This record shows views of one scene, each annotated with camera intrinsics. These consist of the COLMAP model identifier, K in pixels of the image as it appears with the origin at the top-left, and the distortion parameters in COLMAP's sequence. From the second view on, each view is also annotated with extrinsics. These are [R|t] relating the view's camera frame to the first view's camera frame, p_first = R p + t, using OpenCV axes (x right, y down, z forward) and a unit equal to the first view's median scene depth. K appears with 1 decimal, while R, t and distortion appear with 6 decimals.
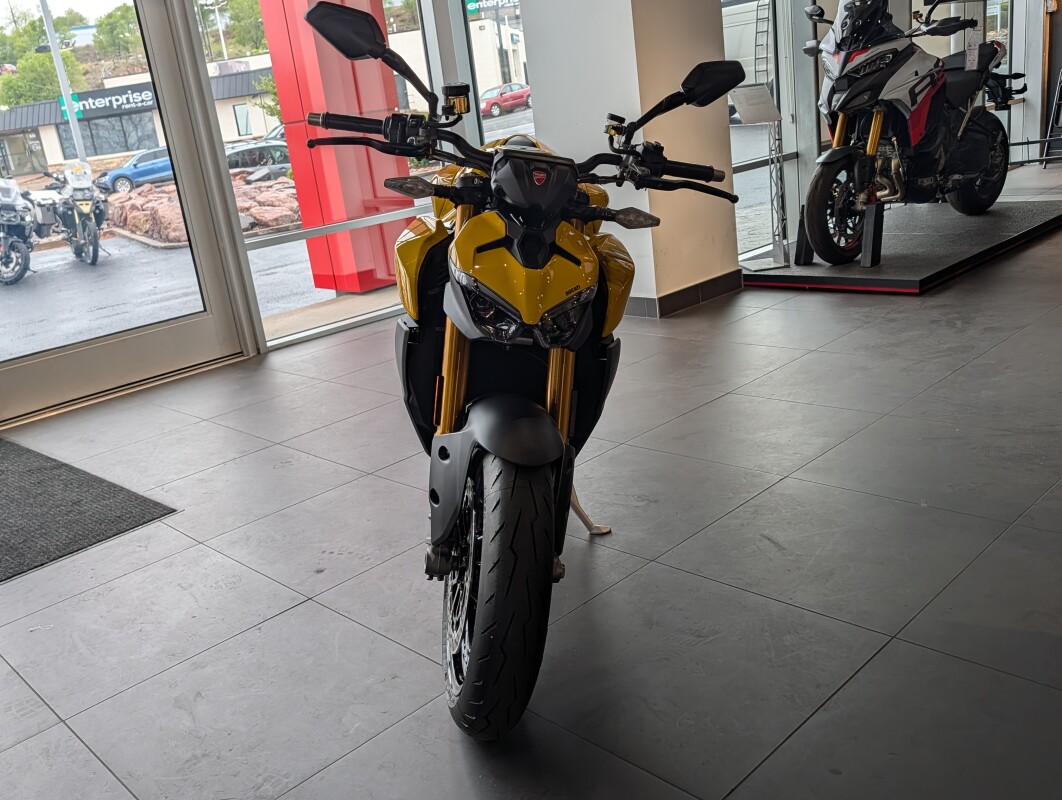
lens RADIAL K [[977.7, 0, 527.0], [0, 977.7, 400.4], [0, 0, 1]] dist [0.018360, 0.000000]
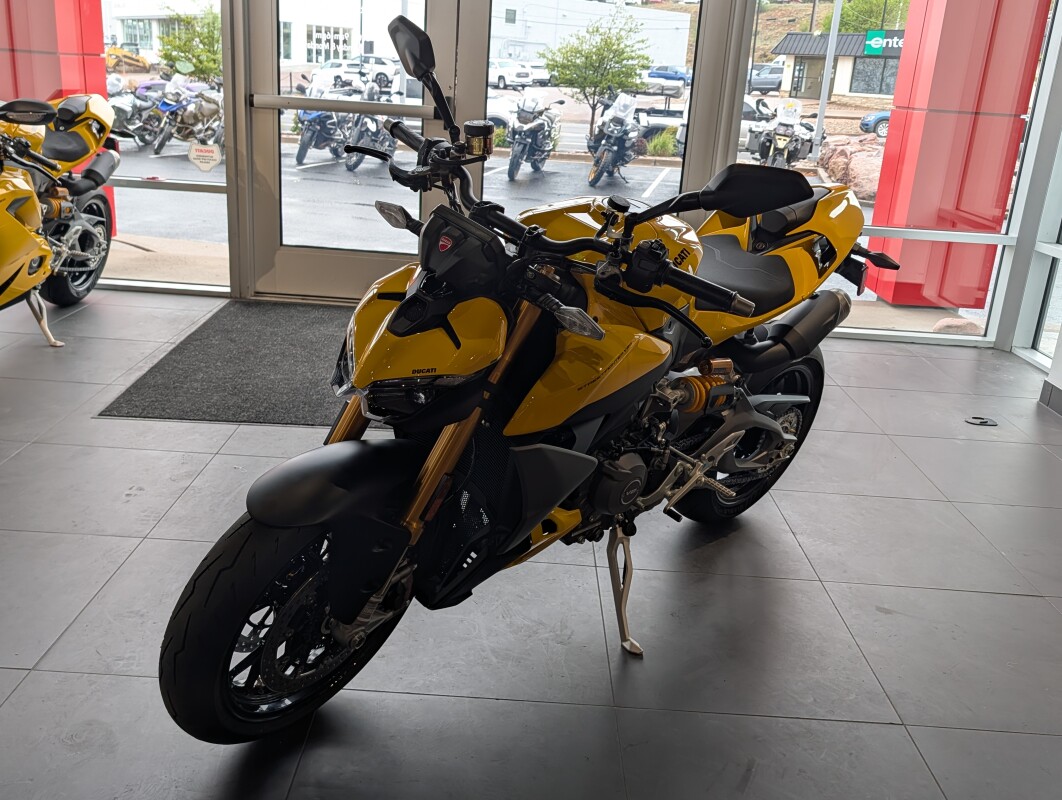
lens RADIAL K [[977.7, 0, 529.1], [0, 977.7, 398.3], [0, 0, 1]] dist [0.018360, 0.000000]
pose [[0.705339, 0.386832, -0.594018, 0.083300], [-0.355101, 0.918070, 0.176211, -0.035482], [0.613514, 0.086648, 0.784916, 0.042977]]
